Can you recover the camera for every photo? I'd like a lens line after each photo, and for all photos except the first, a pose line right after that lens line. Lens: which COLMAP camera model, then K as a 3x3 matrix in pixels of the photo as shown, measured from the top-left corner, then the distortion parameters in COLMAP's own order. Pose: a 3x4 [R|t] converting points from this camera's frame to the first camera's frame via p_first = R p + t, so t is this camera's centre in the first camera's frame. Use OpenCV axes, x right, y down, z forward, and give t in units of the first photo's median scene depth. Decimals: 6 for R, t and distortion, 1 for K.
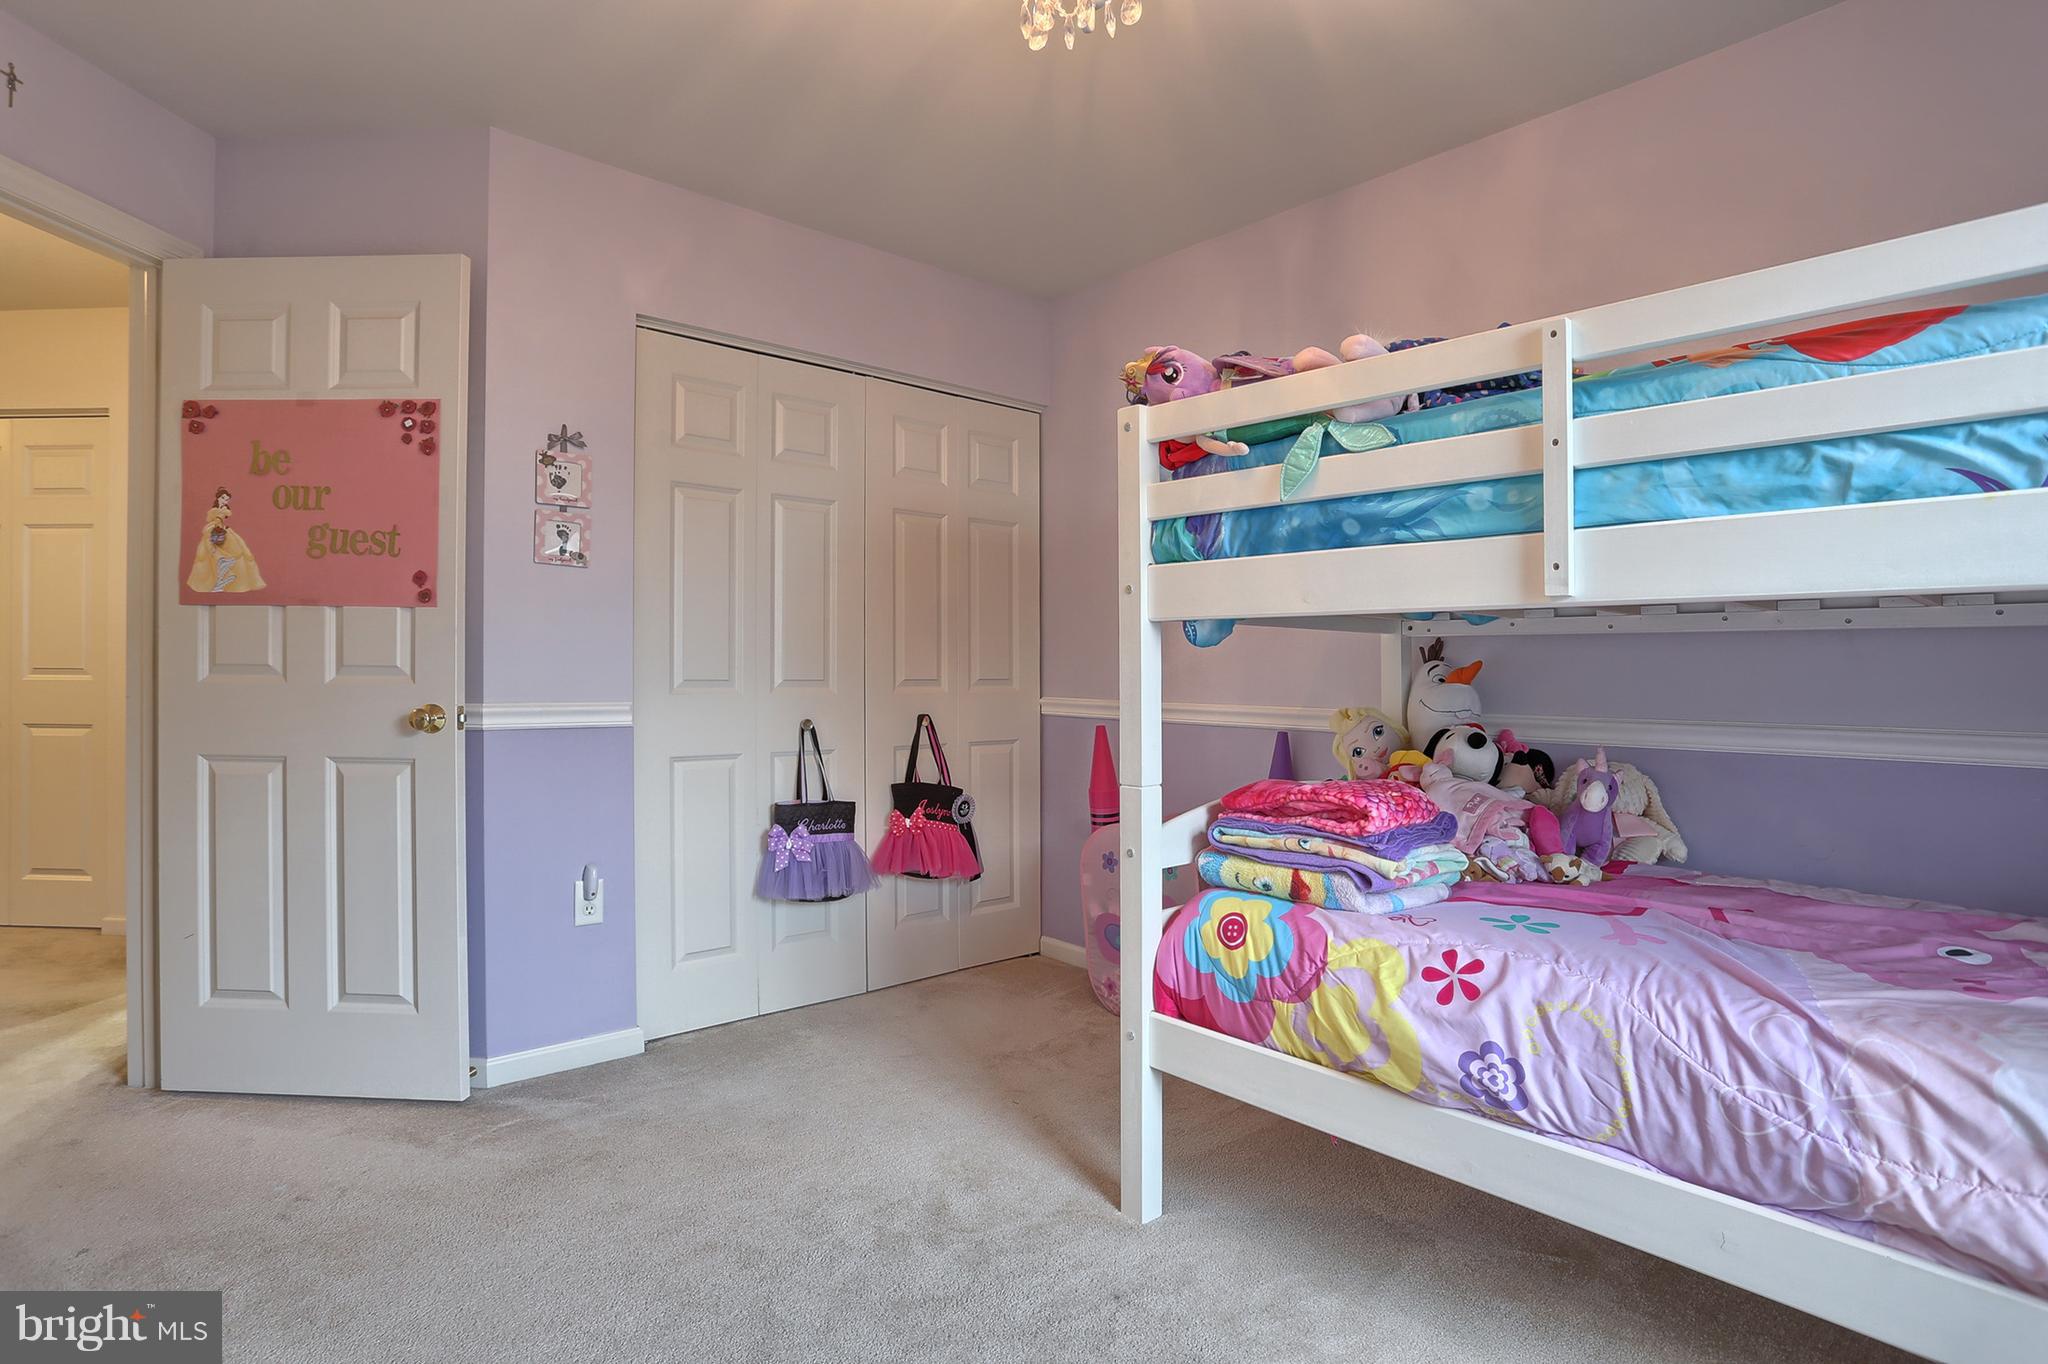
lens RADIAL K [[1044.0, 0, 1024.0], [0, 1044.0, 682.0], [0, 0, 1]] dist [-0.031250, 0.000277]
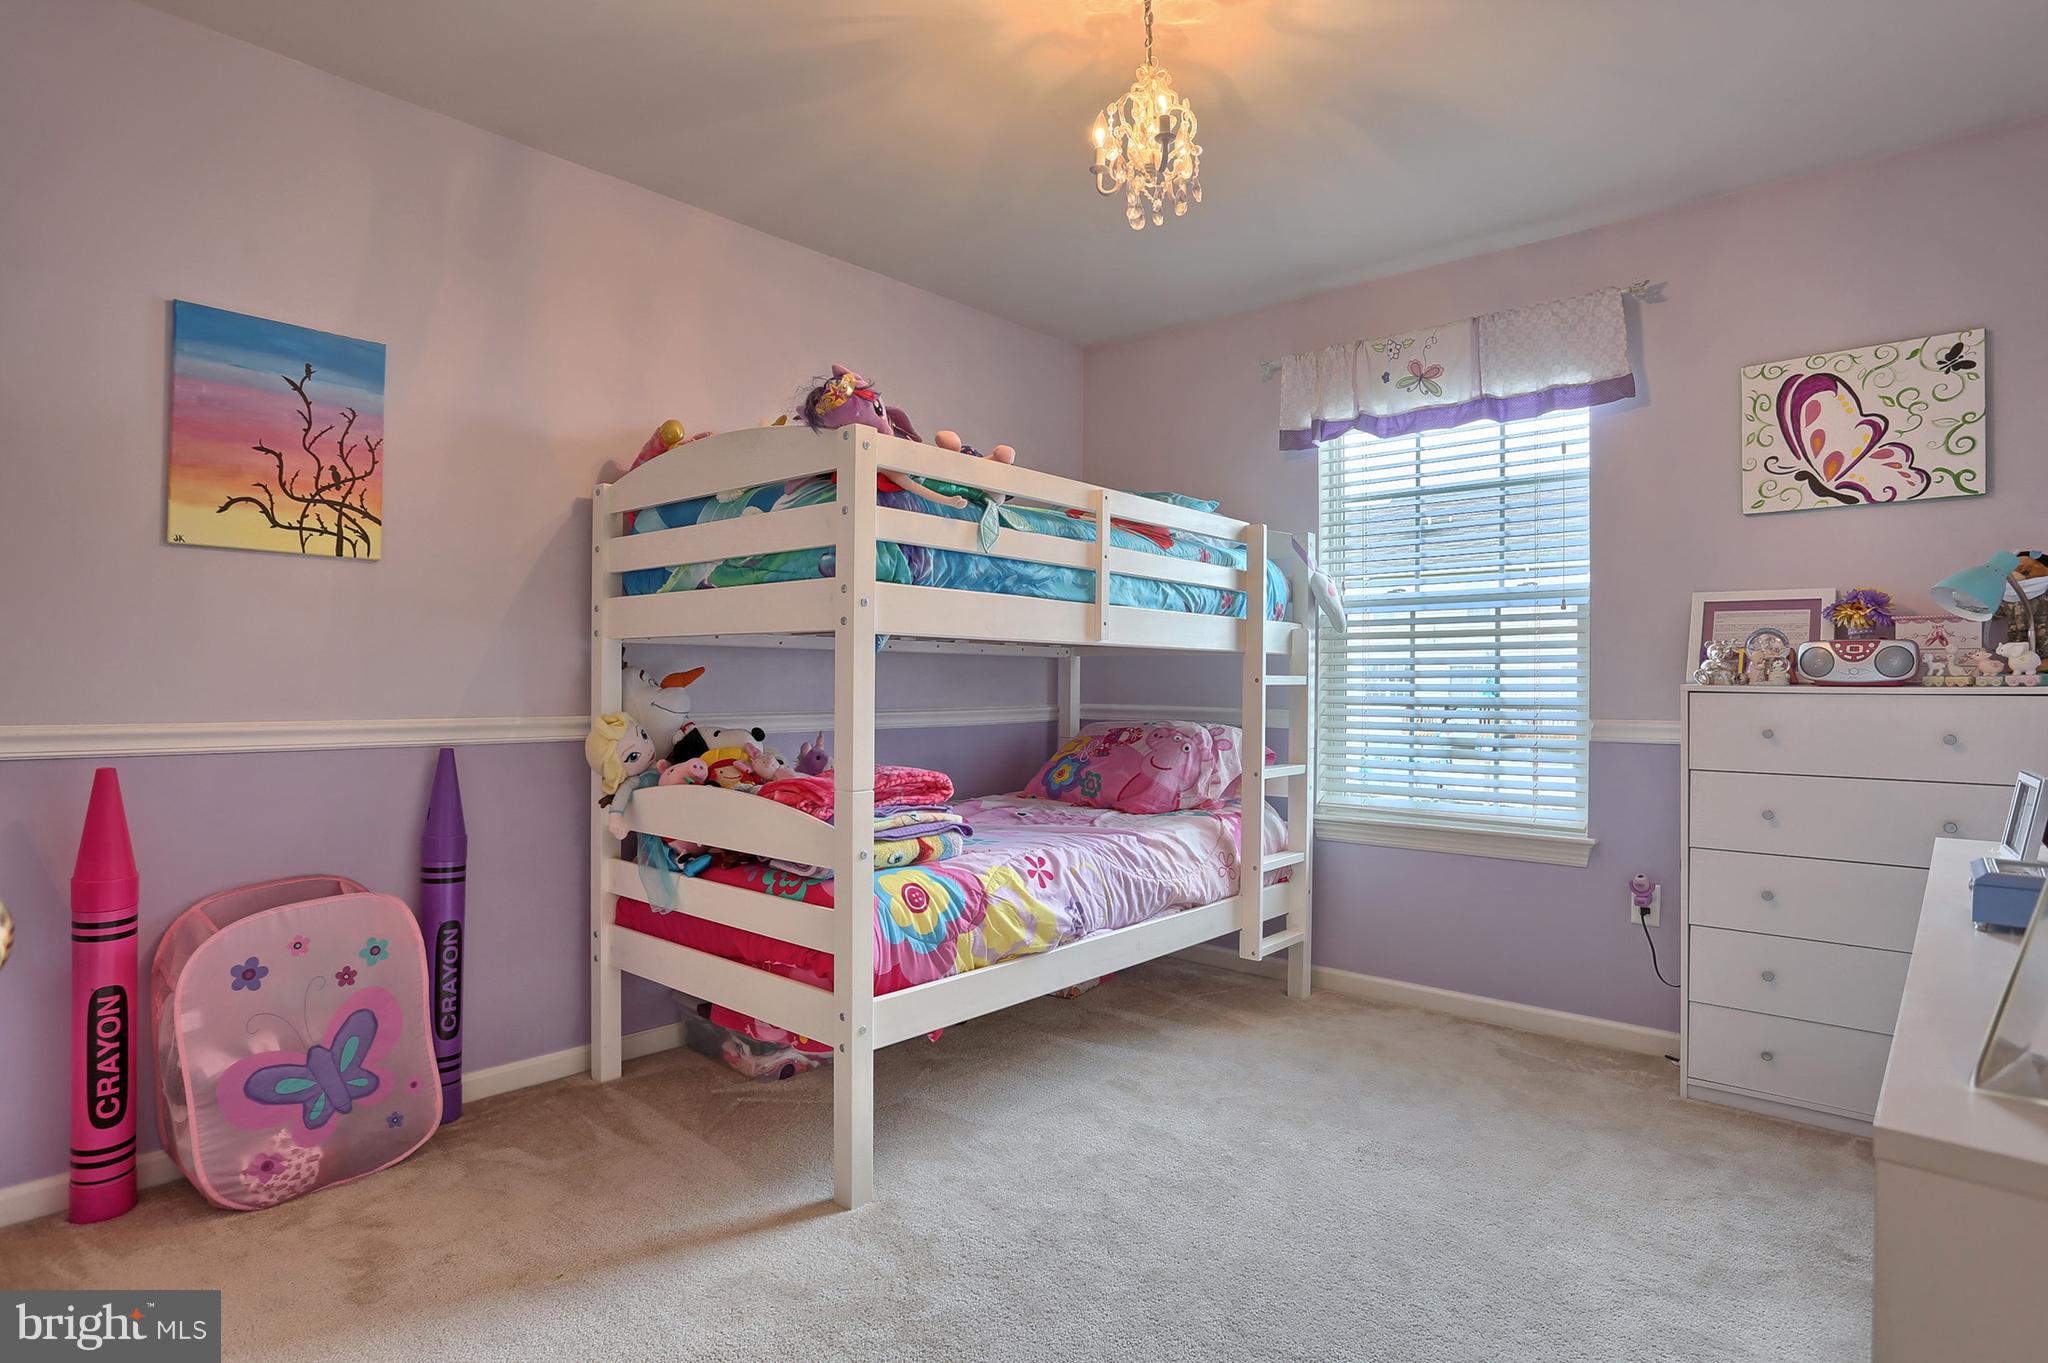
lens RADIAL K [[1065.3, 0, 1036.0], [0, 1065.3, 680.8], [0, 0, 1]] dist [-0.059944, 0.027849]
pose [[-0.119735, -0.010147, 0.992754, -1.104863], [0.002675, 0.999941, 0.010543, -0.023985], [-0.992802, 0.003918, -0.119700, 1.090801]]
